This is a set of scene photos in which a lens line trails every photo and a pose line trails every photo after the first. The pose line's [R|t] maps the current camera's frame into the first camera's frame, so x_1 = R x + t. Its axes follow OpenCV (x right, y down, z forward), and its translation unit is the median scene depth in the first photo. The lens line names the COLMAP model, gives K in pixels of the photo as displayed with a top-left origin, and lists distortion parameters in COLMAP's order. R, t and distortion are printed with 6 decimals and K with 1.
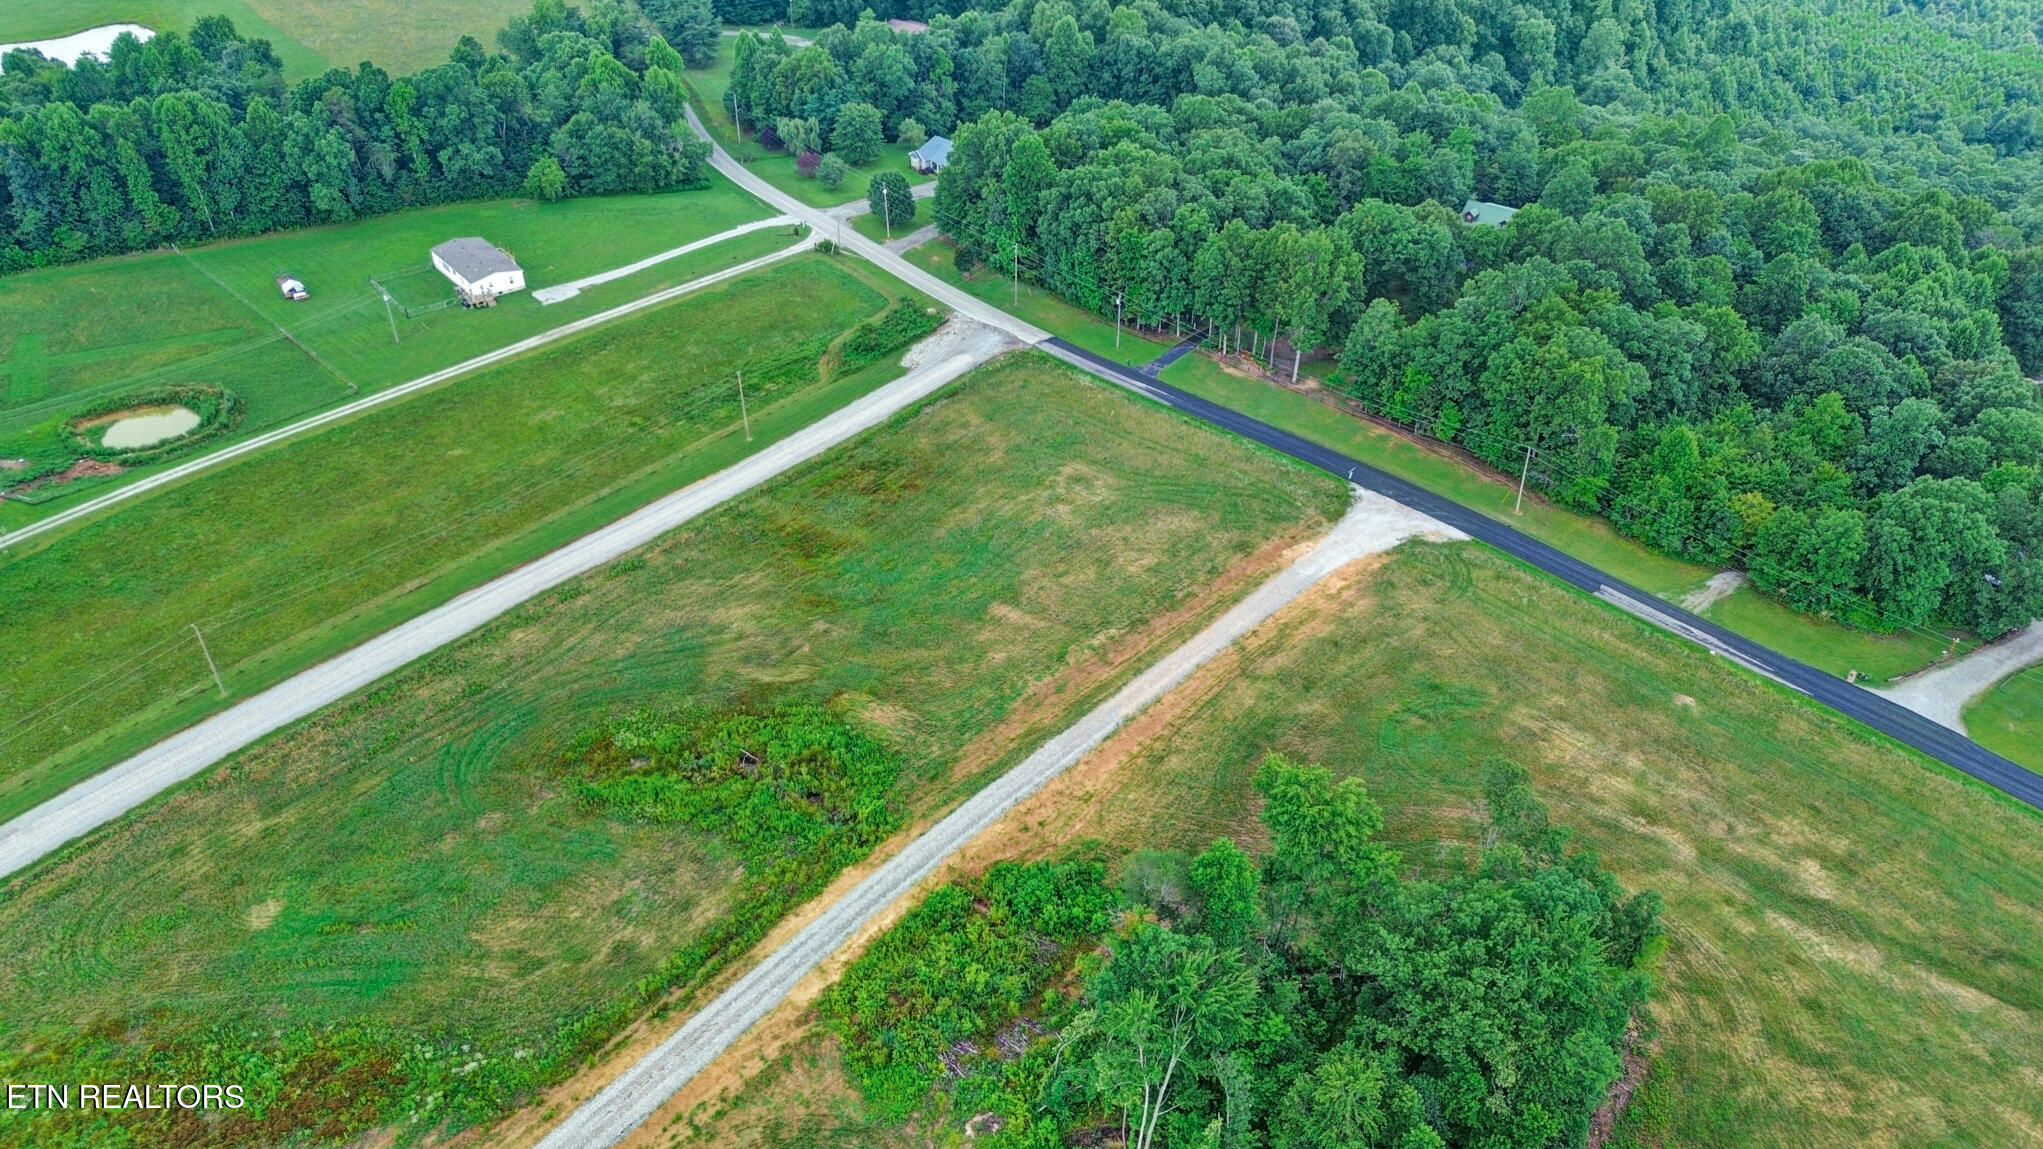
lens RADIAL K [[1451.3, 0, 1021.5], [0, 1451.3, 574.5], [0, 0, 1]] dist [0.079040, -0.084637]
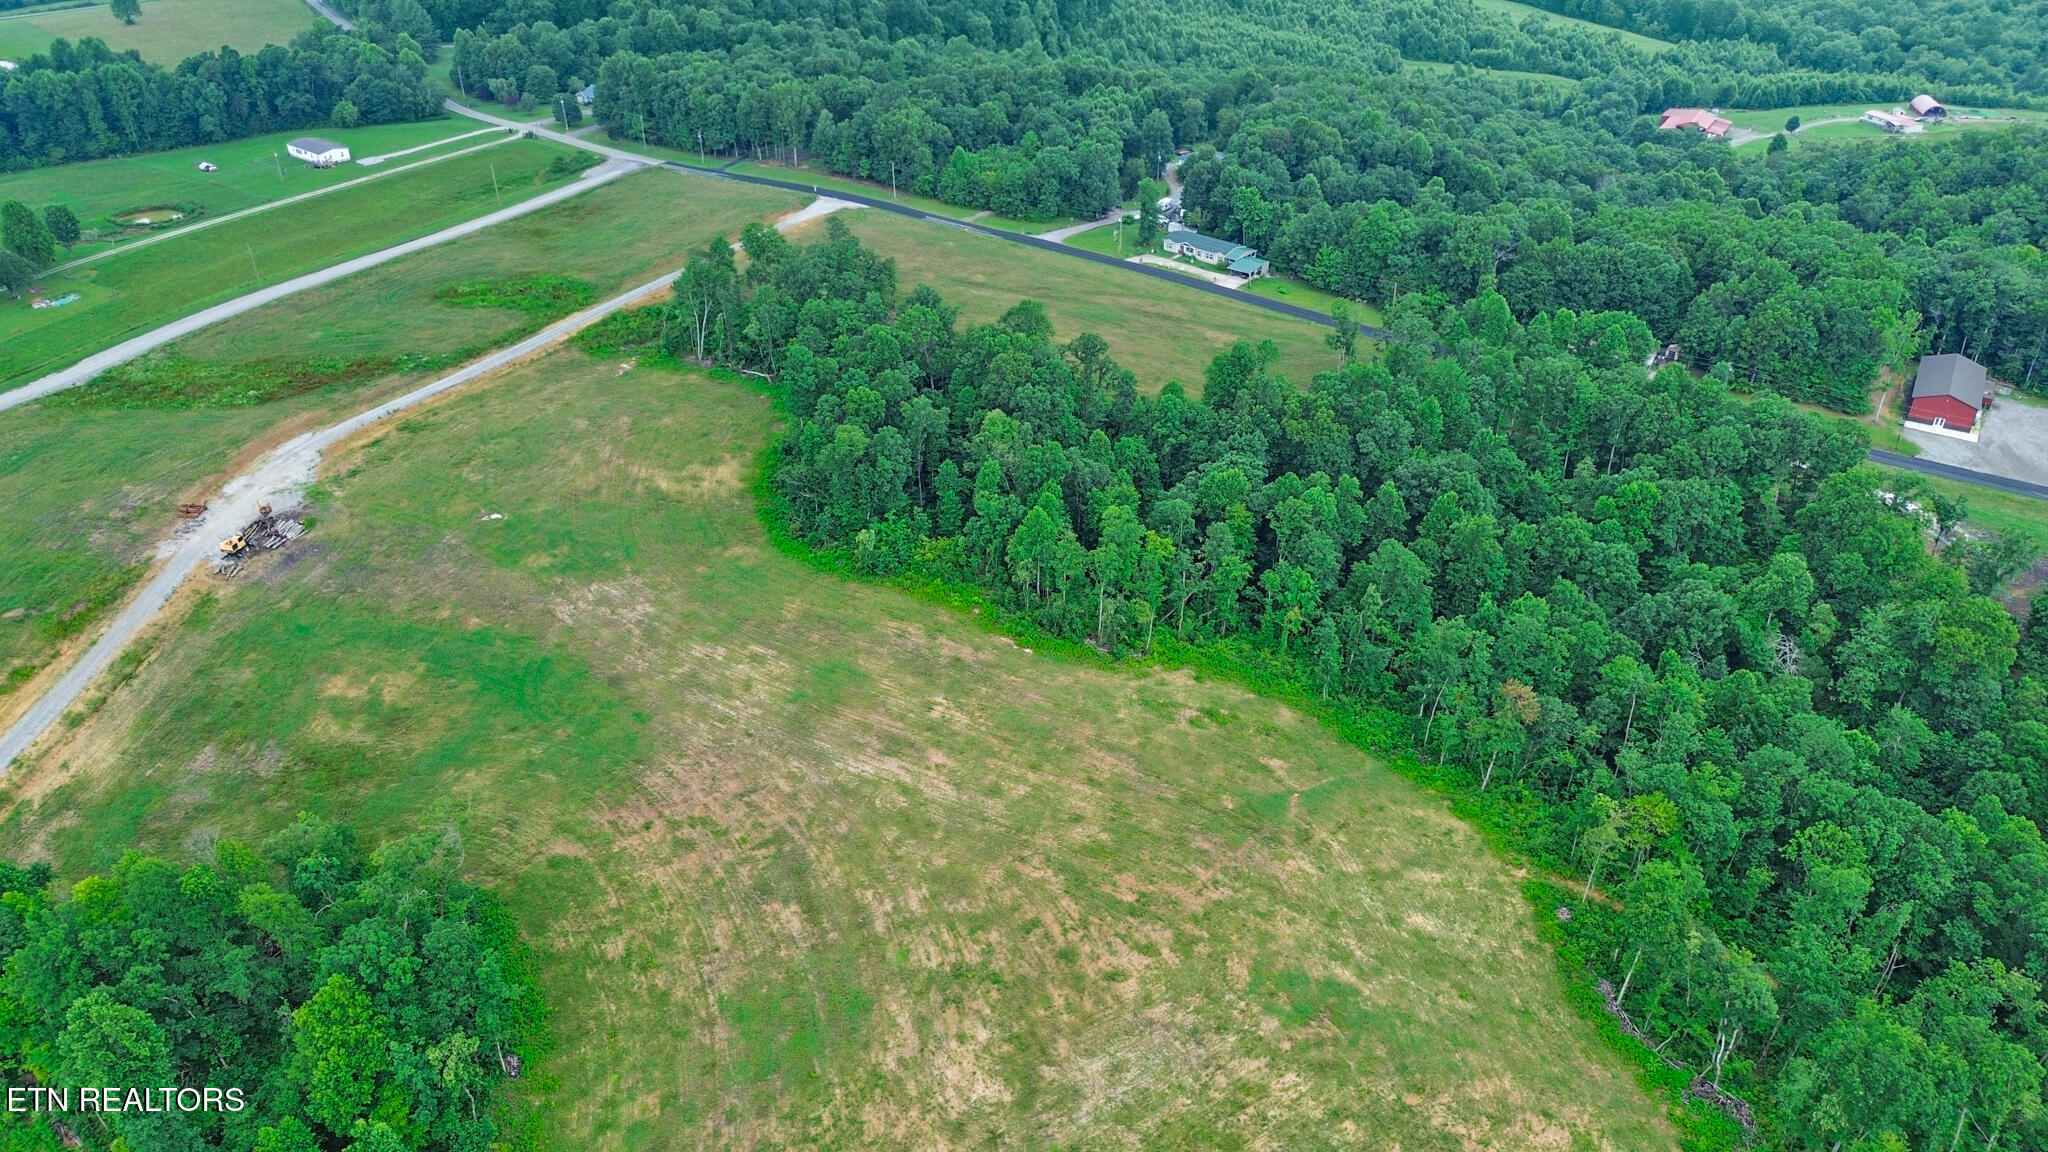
lens RADIAL K [[1454.9, 0, 1024.0], [0, 1454.9, 576.0], [0, 0, 1]] dist [0.079040, -0.084637]
pose [[0.976433, -0.116133, 0.181912, 0.072054], [0.128079, 0.990220, -0.055321, 0.579071], [-0.173708, 0.077316, 0.981757, -0.952670]]
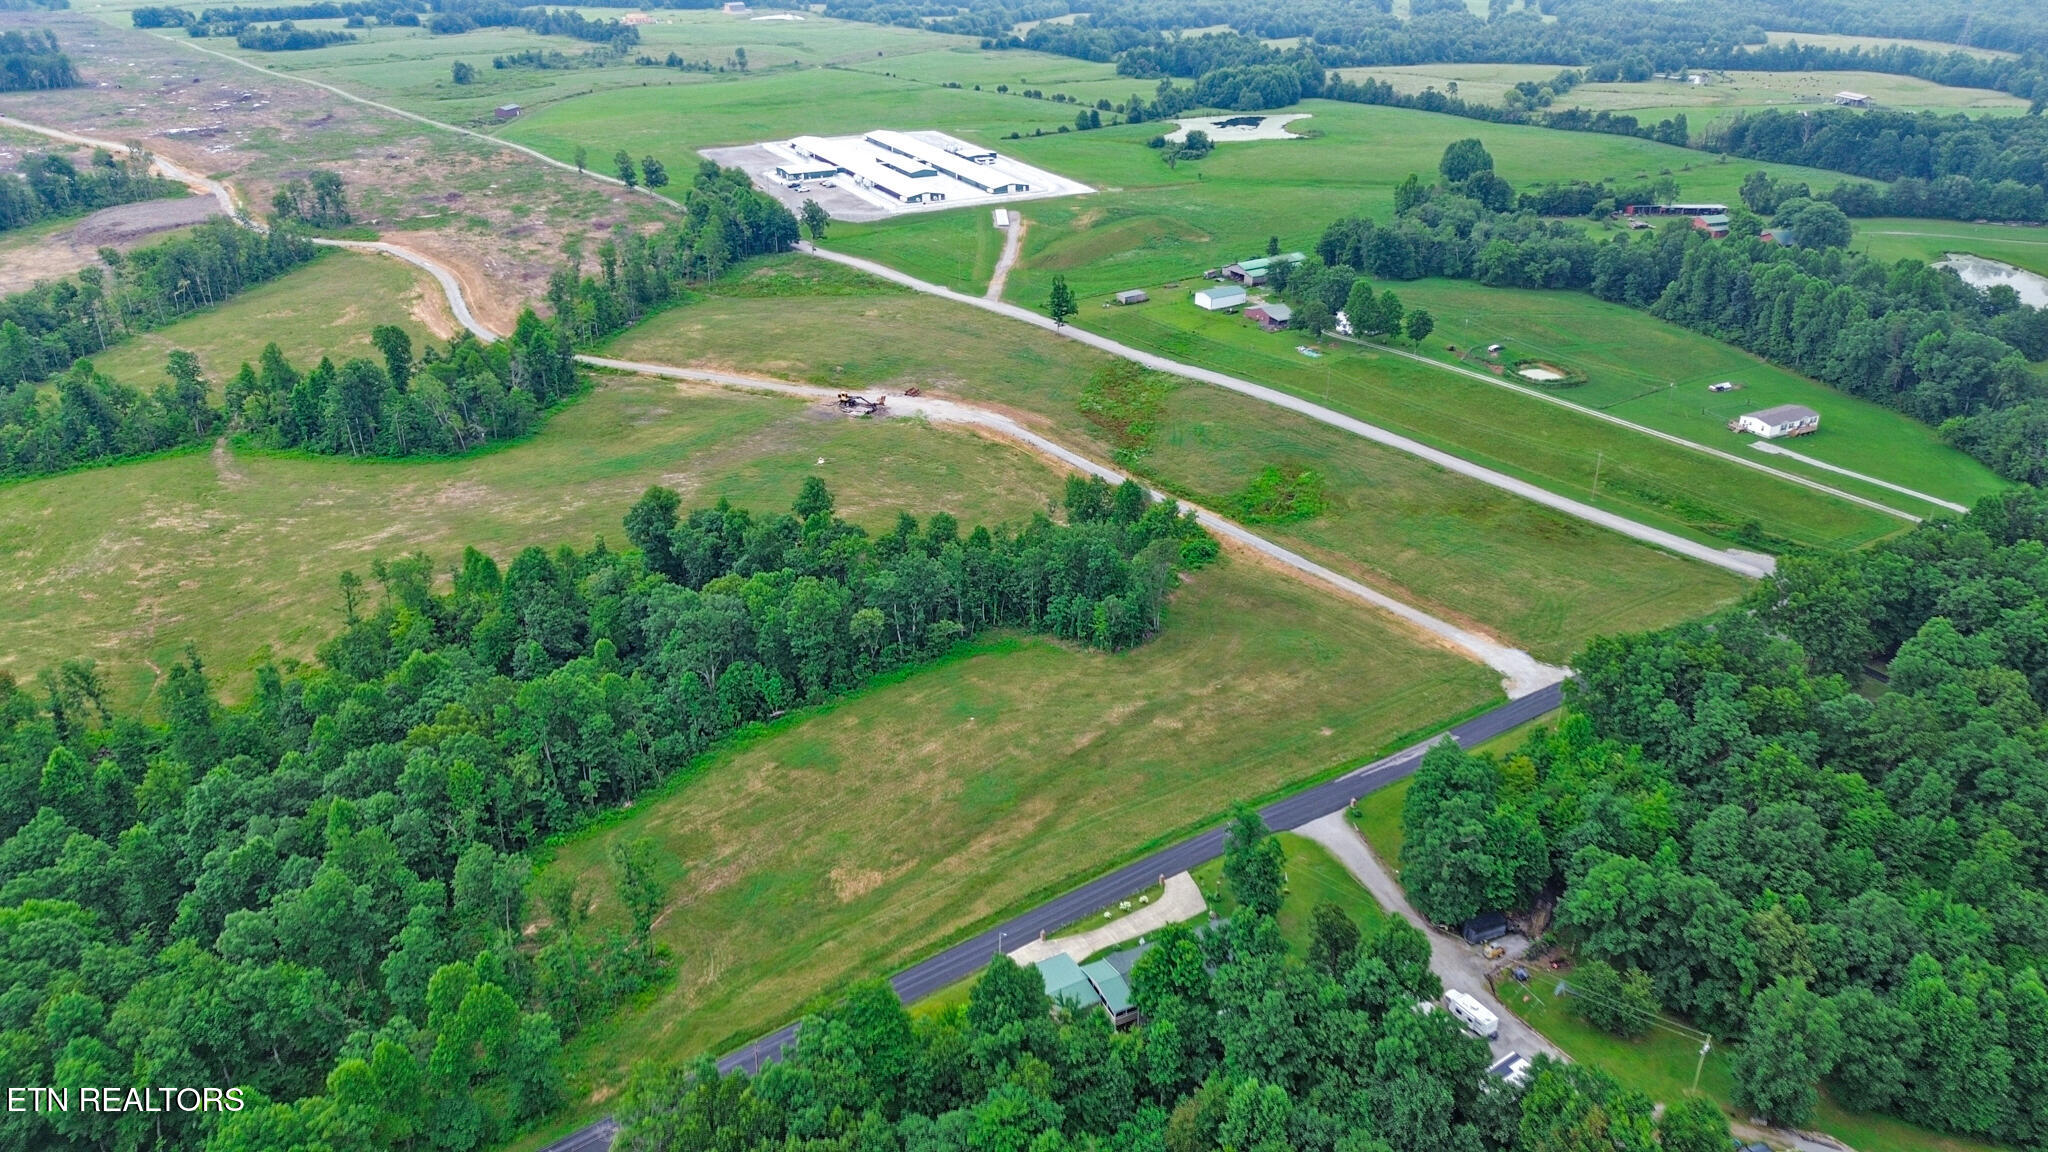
lens RADIAL K [[1454.9, 0, 1024.0], [0, 1454.9, 576.0], [0, 0, 1]] dist [0.079040, -0.084637]
pose [[-0.192566, 0.432476, -0.880842, 1.385235], [-0.573823, 0.678540, 0.458596, -0.419254], [0.796019, 0.593757, 0.117500, 0.377469]]
